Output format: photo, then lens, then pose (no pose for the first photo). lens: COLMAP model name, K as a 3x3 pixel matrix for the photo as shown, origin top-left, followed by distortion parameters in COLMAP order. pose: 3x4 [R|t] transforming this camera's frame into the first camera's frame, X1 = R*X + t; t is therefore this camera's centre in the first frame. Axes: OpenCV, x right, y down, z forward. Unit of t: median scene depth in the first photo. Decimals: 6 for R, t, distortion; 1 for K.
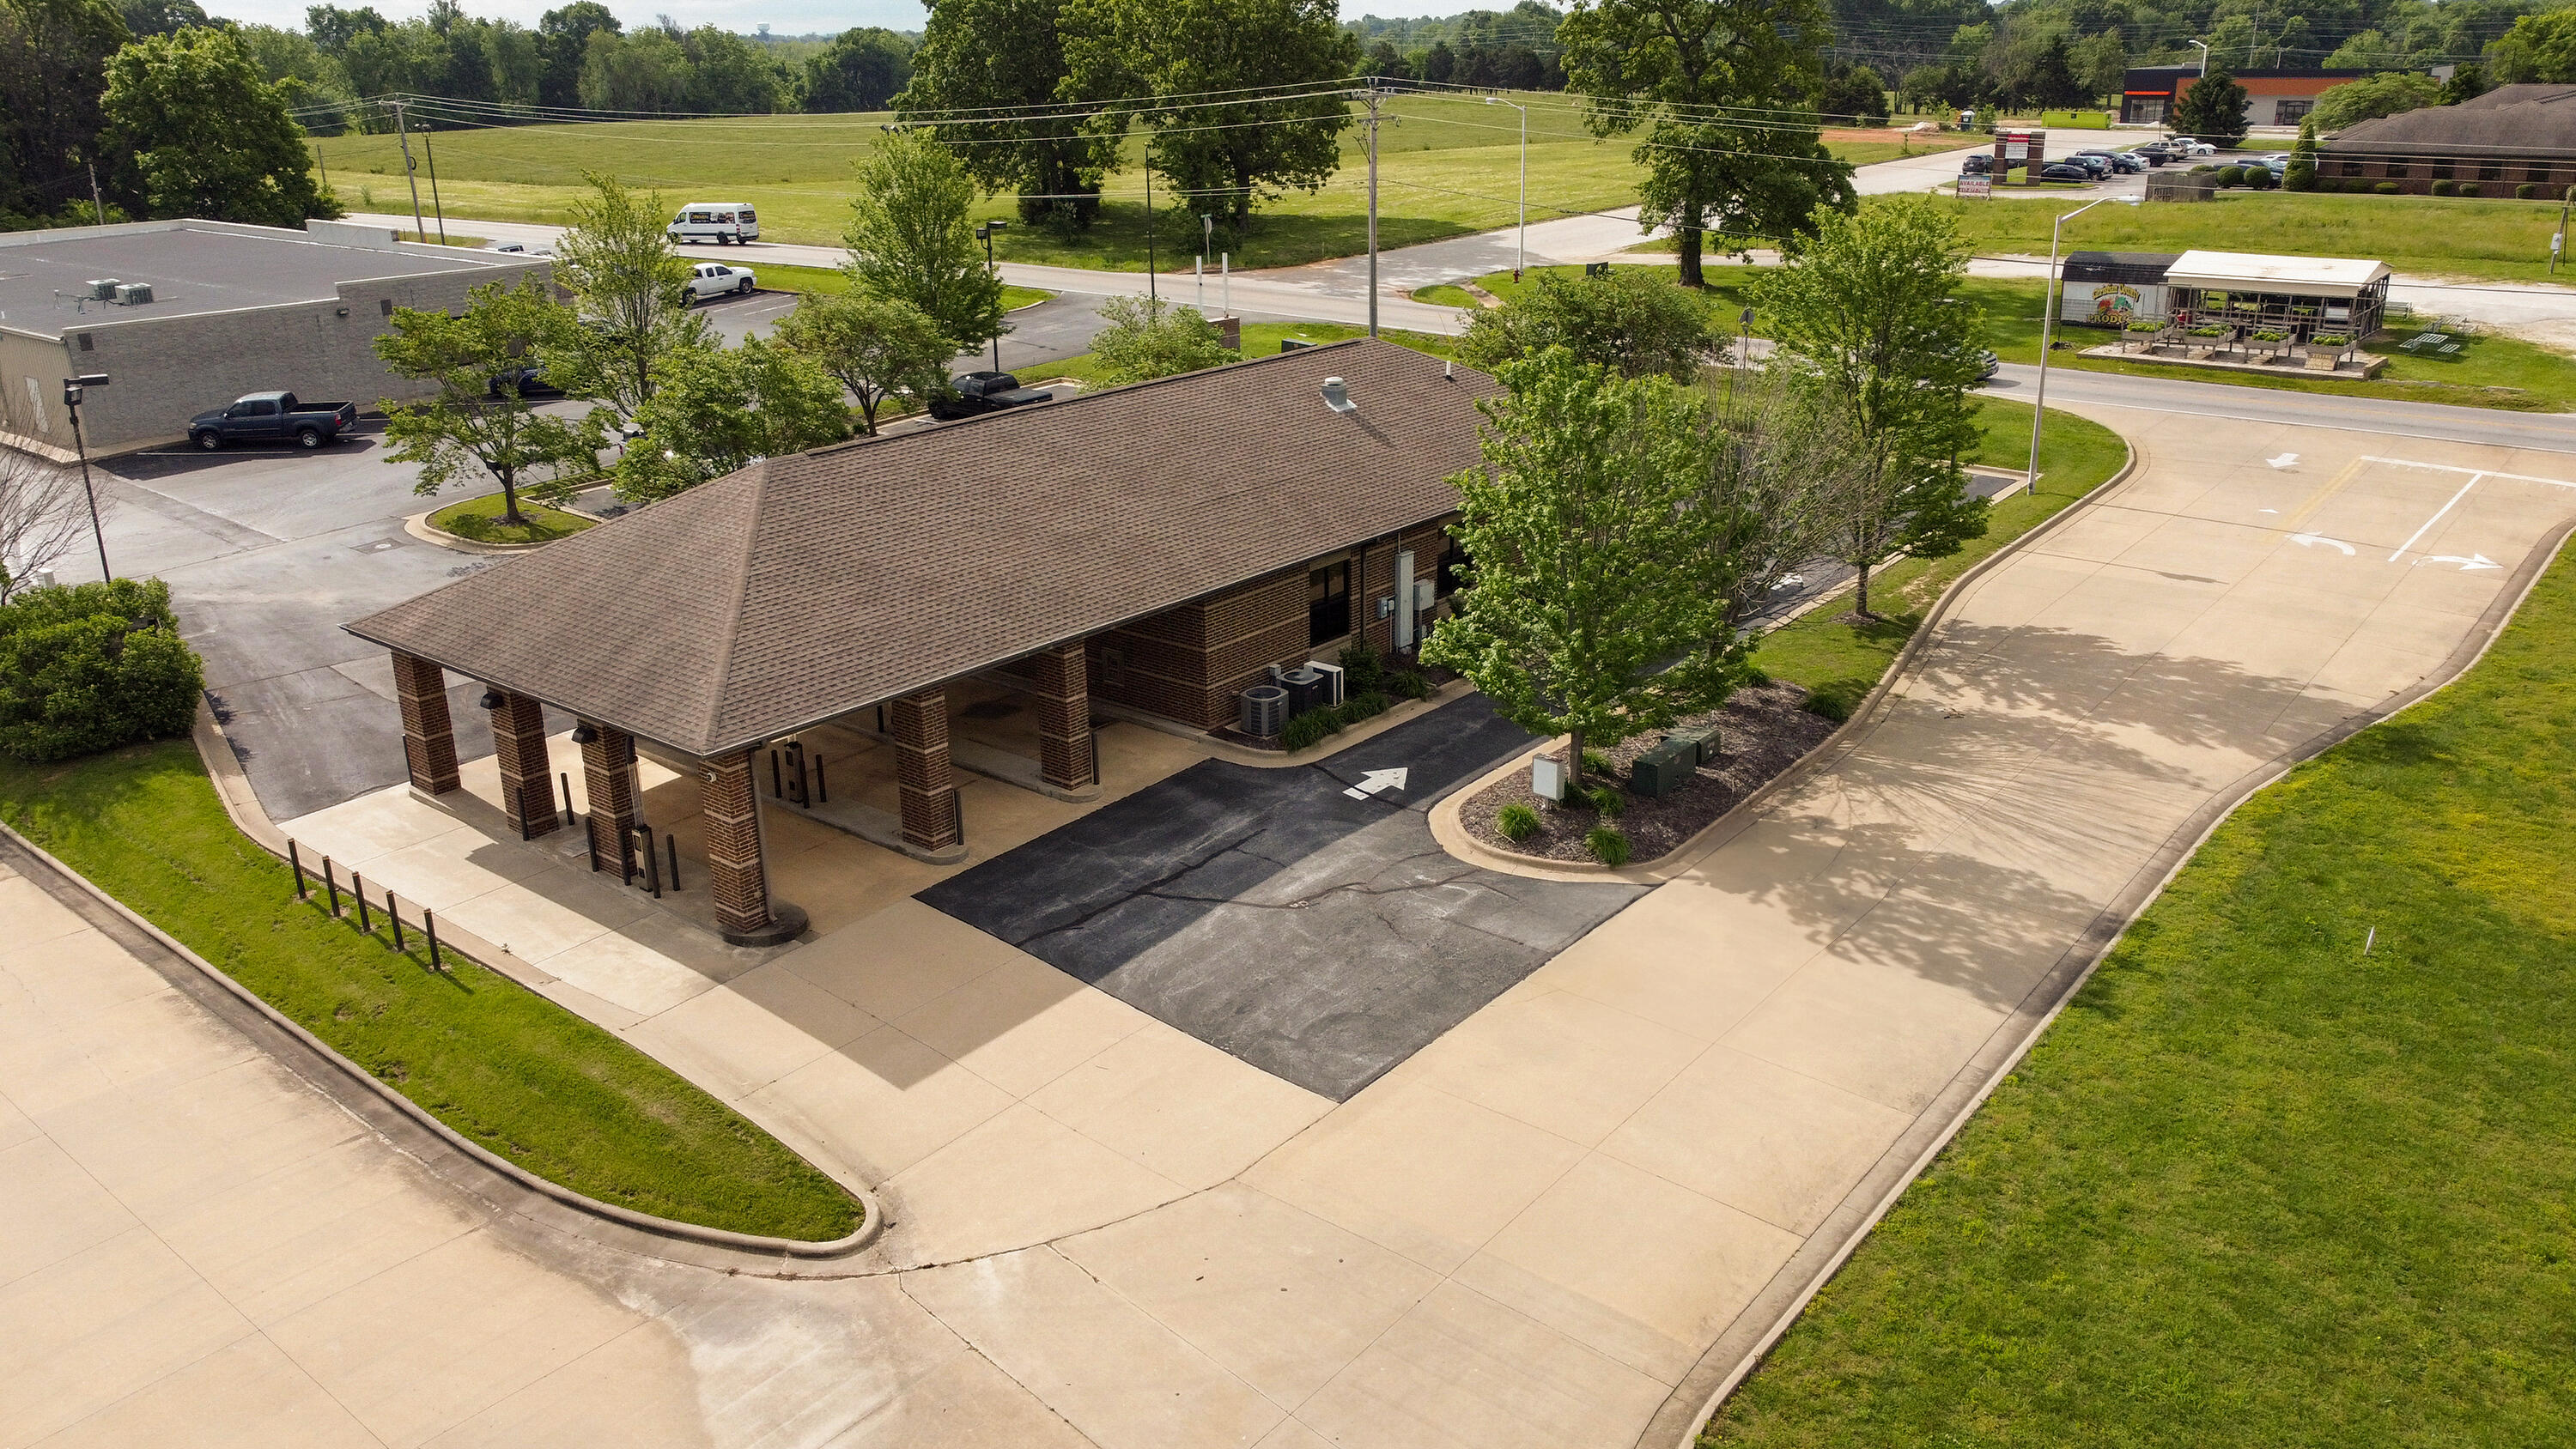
lens RADIAL K [[1943.5, 0, 1288.0], [0, 1943.5, 724.5], [0, 0, 1]] dist [0.010859, -0.005688]
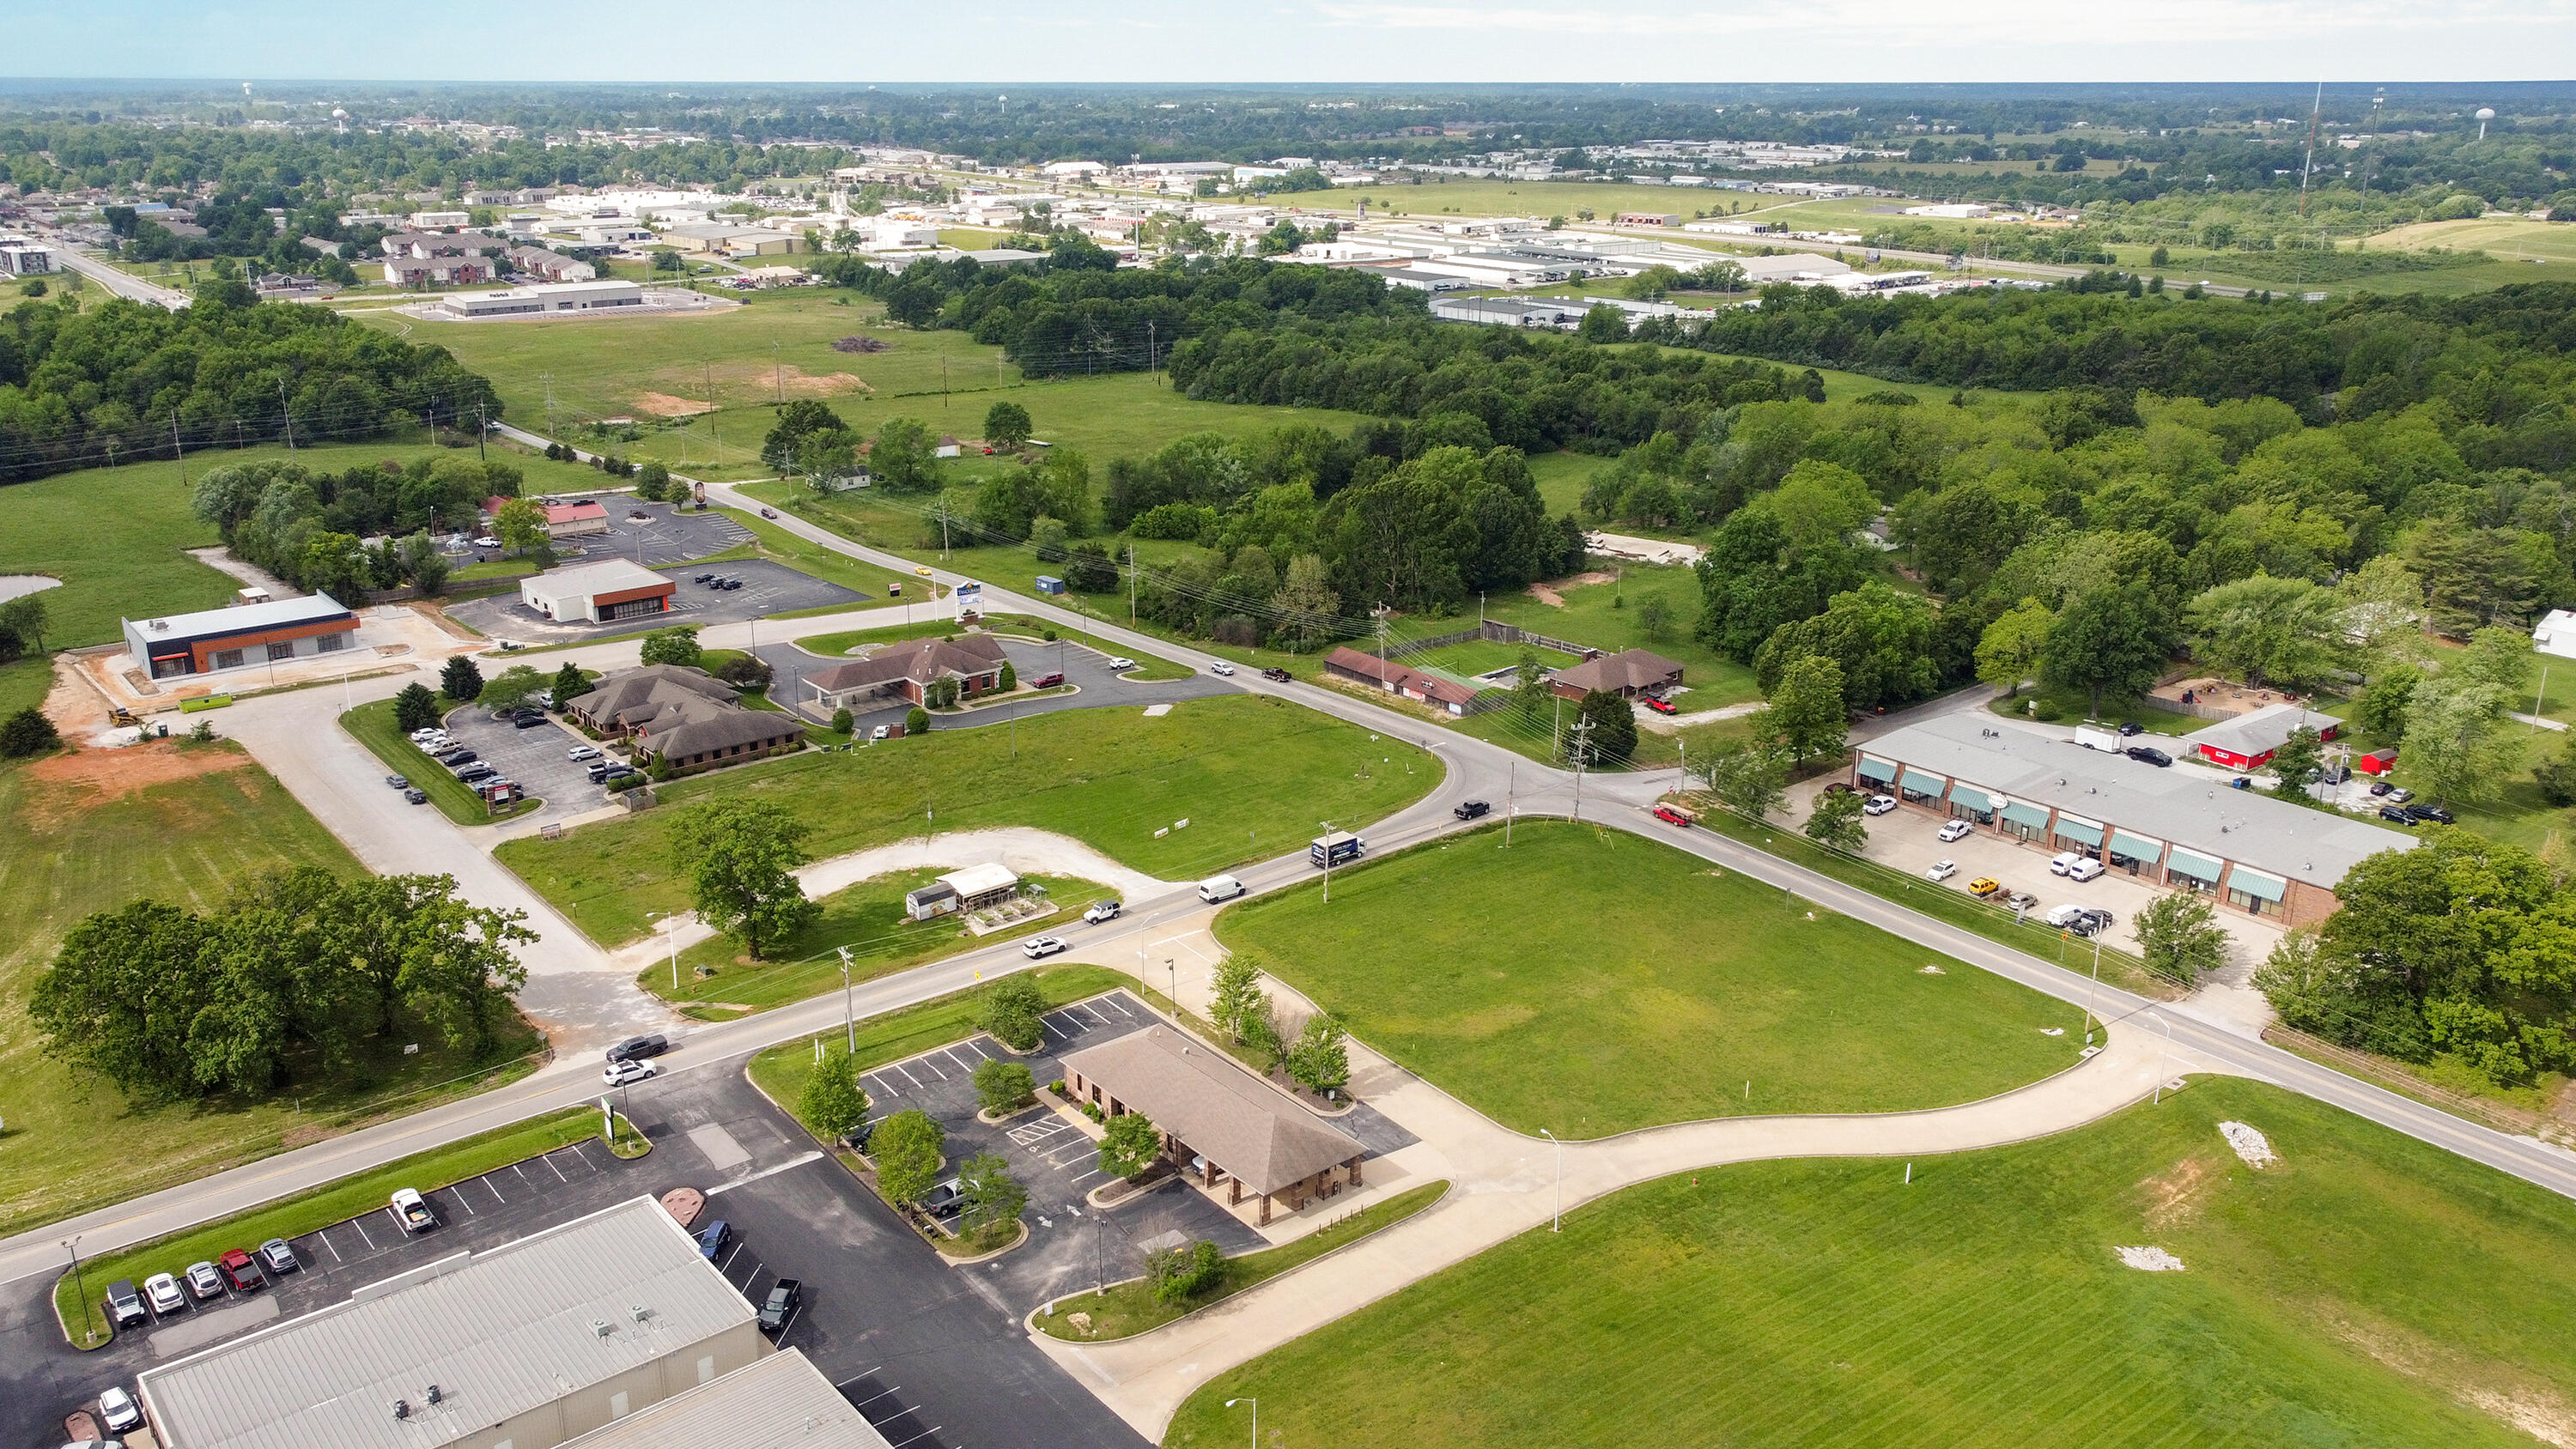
lens RADIAL K [[1995.7, 0, 1274.0], [0, 1995.7, 716.2], [0, 0, 1]] dist [0.027508, -0.005301]
pose [[0.198129, -0.287823, 0.936965, -4.416063], [0.327434, 0.920436, 0.213507, -2.008292], [-0.923868, 0.264492, 0.276608, -0.537783]]
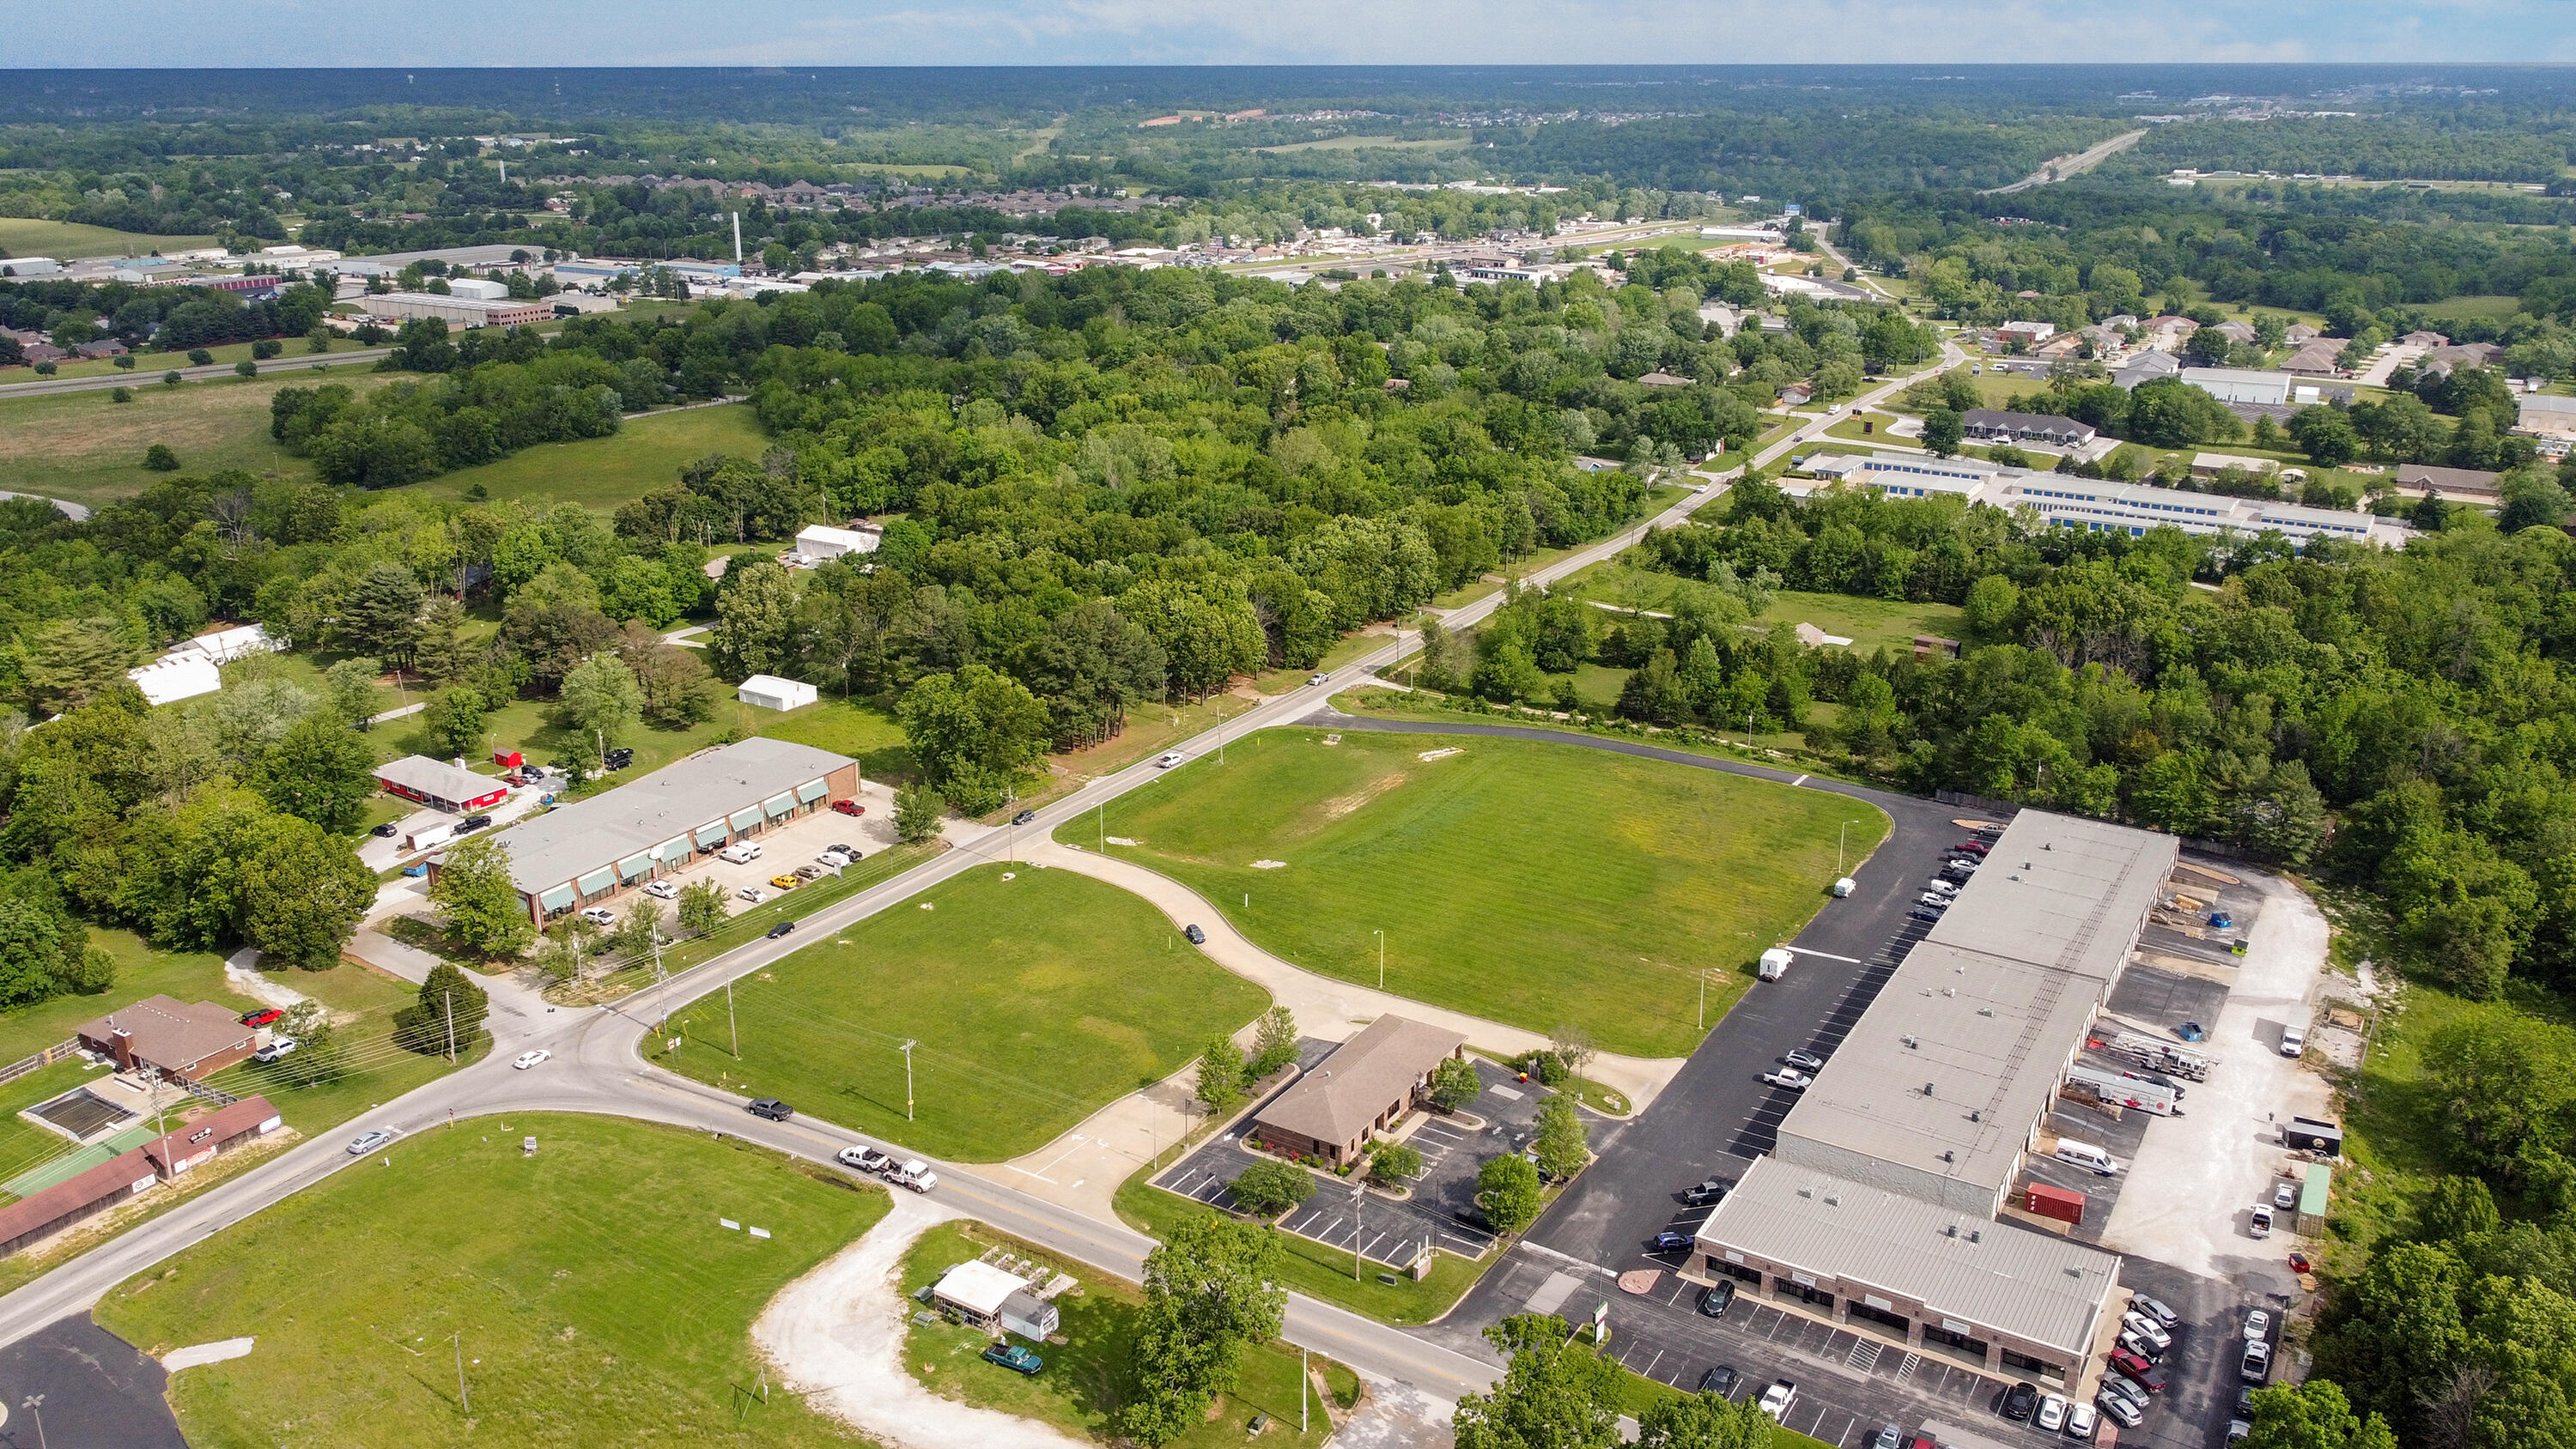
lens RADIAL K [[2016.3, 0, 1281.4], [0, 2016.3, 694.3], [0, 0, 1]] dist [0.006068, -0.006720]
pose [[-0.991137, 0.054821, -0.121001, 0.885472], [-0.030315, 0.793495, 0.607822, -5.060990], [0.129335, 0.606103, -0.784800, 5.559955]]
